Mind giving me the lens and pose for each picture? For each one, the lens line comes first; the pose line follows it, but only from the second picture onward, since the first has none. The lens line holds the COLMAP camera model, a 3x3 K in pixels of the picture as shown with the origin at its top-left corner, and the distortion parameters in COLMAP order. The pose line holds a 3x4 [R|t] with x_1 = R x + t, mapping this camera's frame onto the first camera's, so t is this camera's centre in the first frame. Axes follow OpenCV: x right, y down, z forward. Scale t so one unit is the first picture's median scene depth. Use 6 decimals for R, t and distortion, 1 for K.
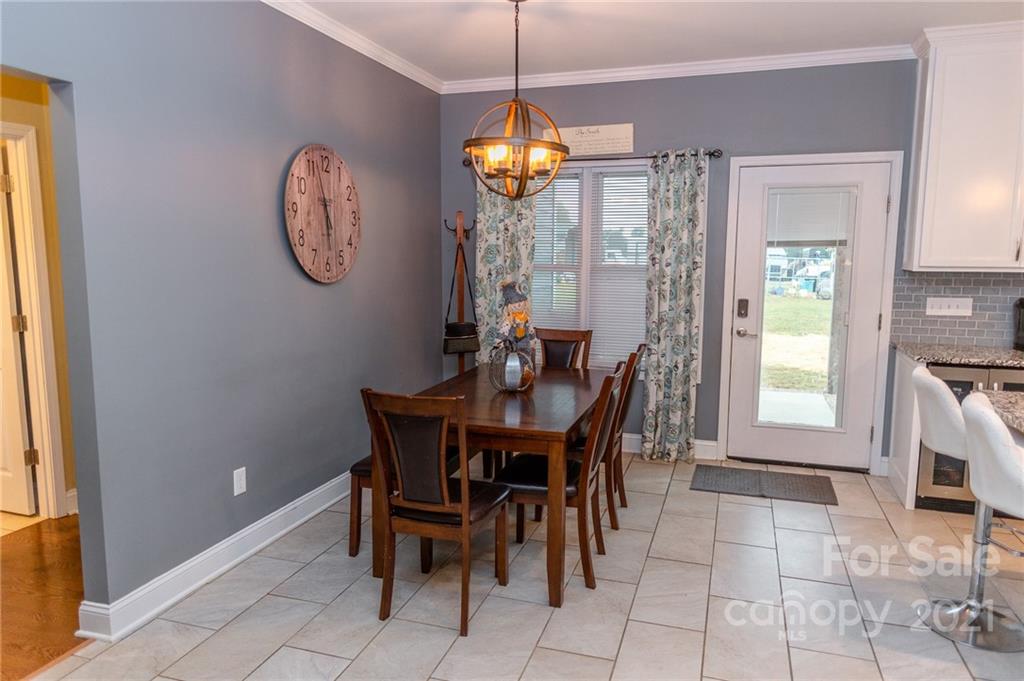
lens RADIAL K [[688.4, 0, 511.9], [0, 688.4, 340.9], [0, 0, 1]] dist [0.011032, -0.008795]
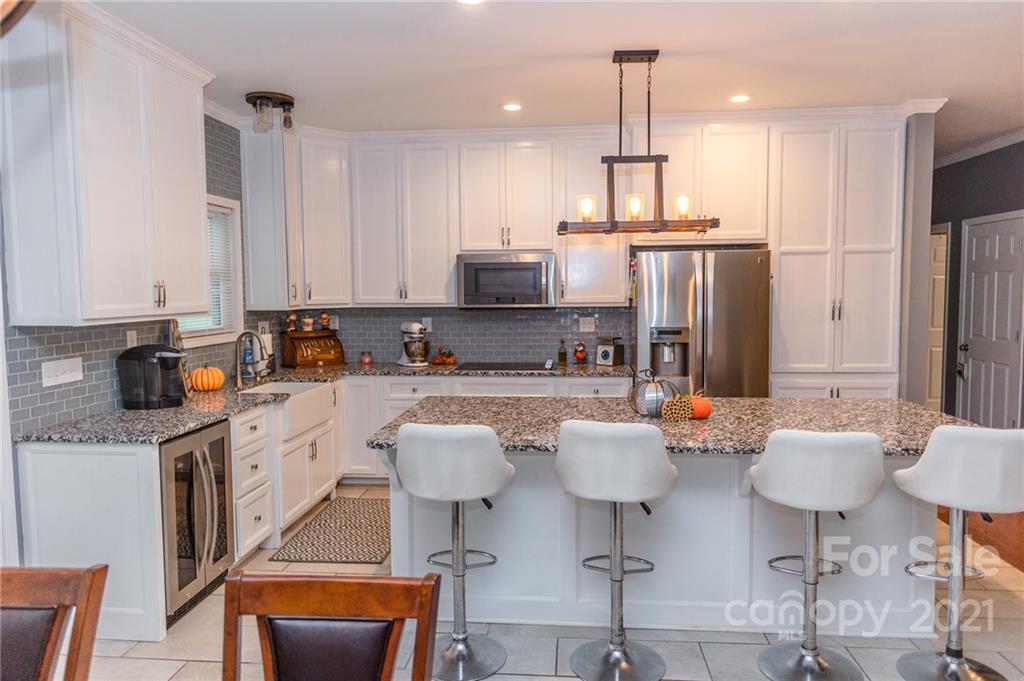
lens RADIAL K [[688.4, 0, 512.5], [0, 688.4, 337.0], [0, 0, 1]] dist [0.011032, -0.008795]
pose [[-0.224625, -0.069293, 0.971979, -0.200928], [0.136376, 0.985416, 0.101767, -0.096717], [-0.964855, 0.155414, -0.211899, 0.687464]]
